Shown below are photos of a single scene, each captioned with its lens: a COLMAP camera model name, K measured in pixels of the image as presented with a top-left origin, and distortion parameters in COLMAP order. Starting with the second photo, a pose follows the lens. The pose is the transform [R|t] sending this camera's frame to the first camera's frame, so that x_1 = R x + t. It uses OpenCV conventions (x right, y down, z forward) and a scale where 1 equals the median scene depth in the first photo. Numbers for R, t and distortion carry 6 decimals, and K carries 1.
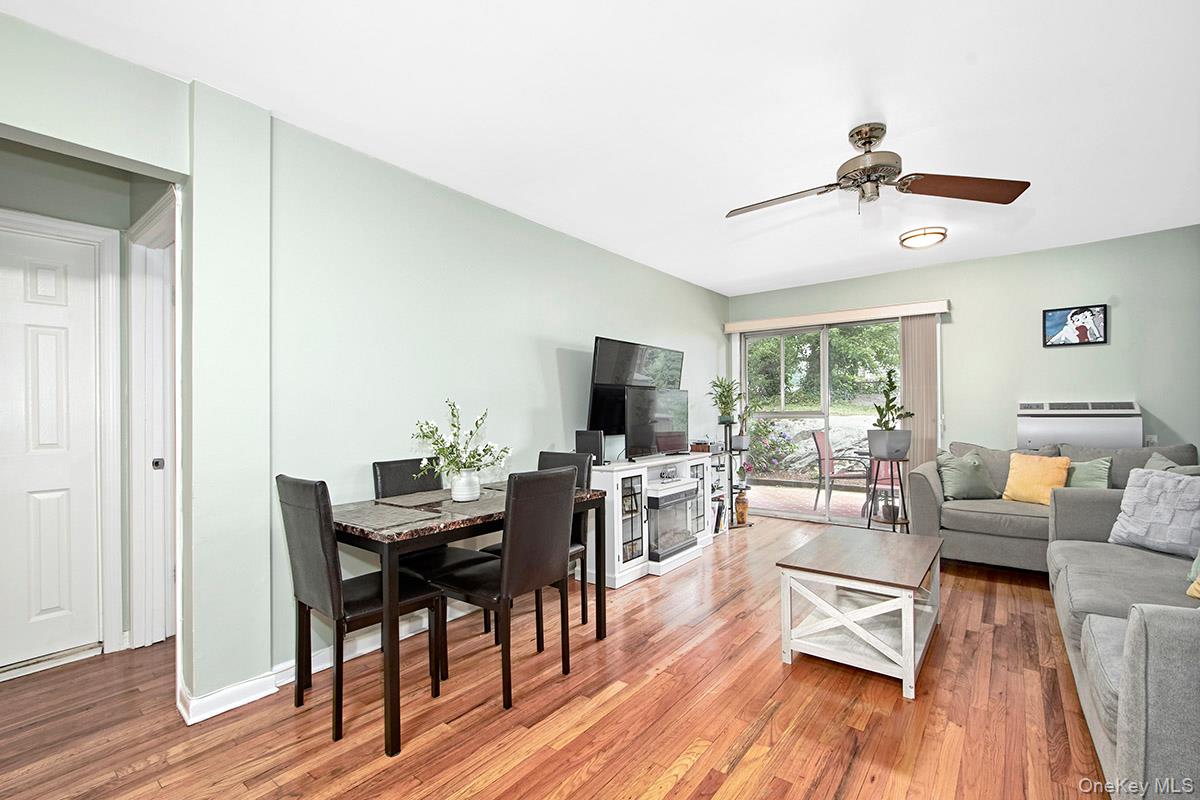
lens RADIAL K [[526.7, 0, 589.6], [0, 526.7, 414.4], [0, 0, 1]] dist [-0.001350, -0.000679]
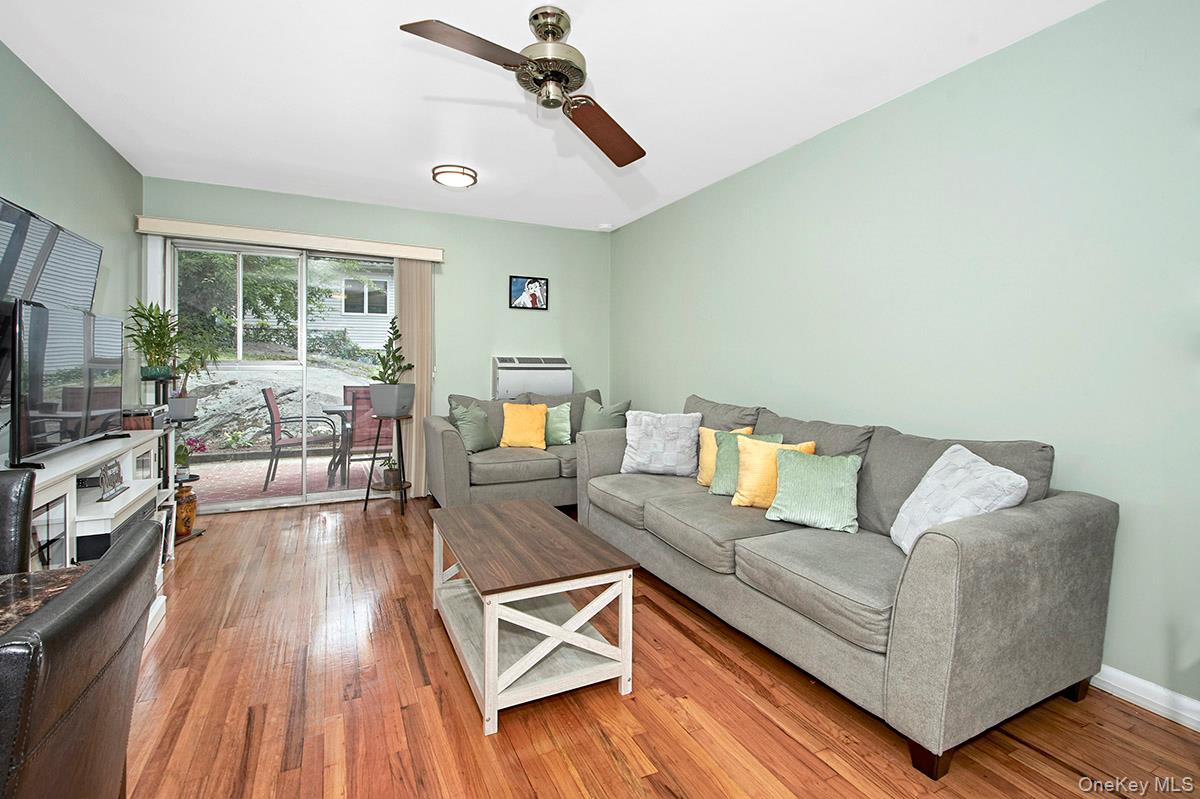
lens RADIAL K [[543.8, 0, 596.8], [0, 543.8, 368.0], [0, 0, 1]] dist [0.003213, -0.000142]
pose [[0.435727, 0.005199, 0.900064, -0.114530], [-0.008702, 0.999961, -0.001563, 0.001465], [-0.900037, -0.007151, 0.435756, 0.332109]]
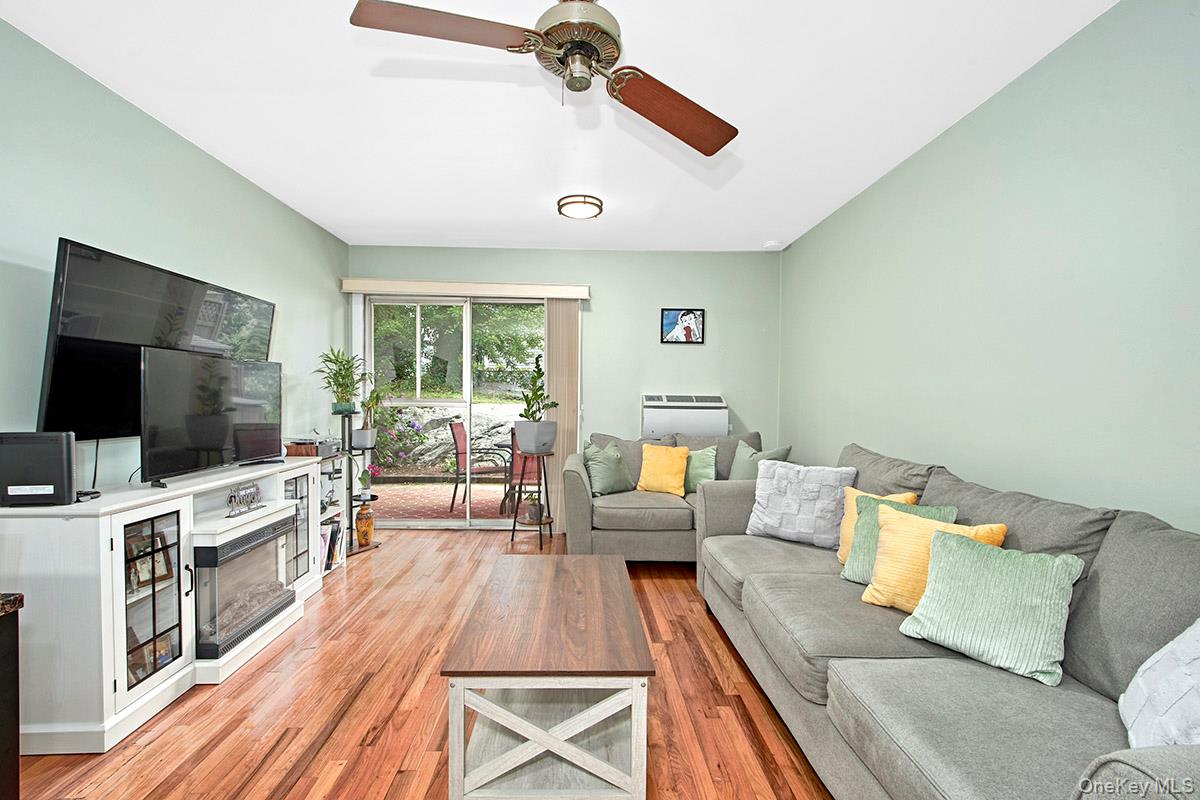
lens RADIAL K [[526.7, 0, 589.6], [0, 526.7, 414.4], [0, 0, 1]] dist [-0.001350, -0.000679]
pose [[0.769760, -0.000275, 0.638334, 0.069226], [-0.016731, 0.999648, 0.020607, -0.002528], [-0.638114, -0.026542, 0.769484, 0.274944]]
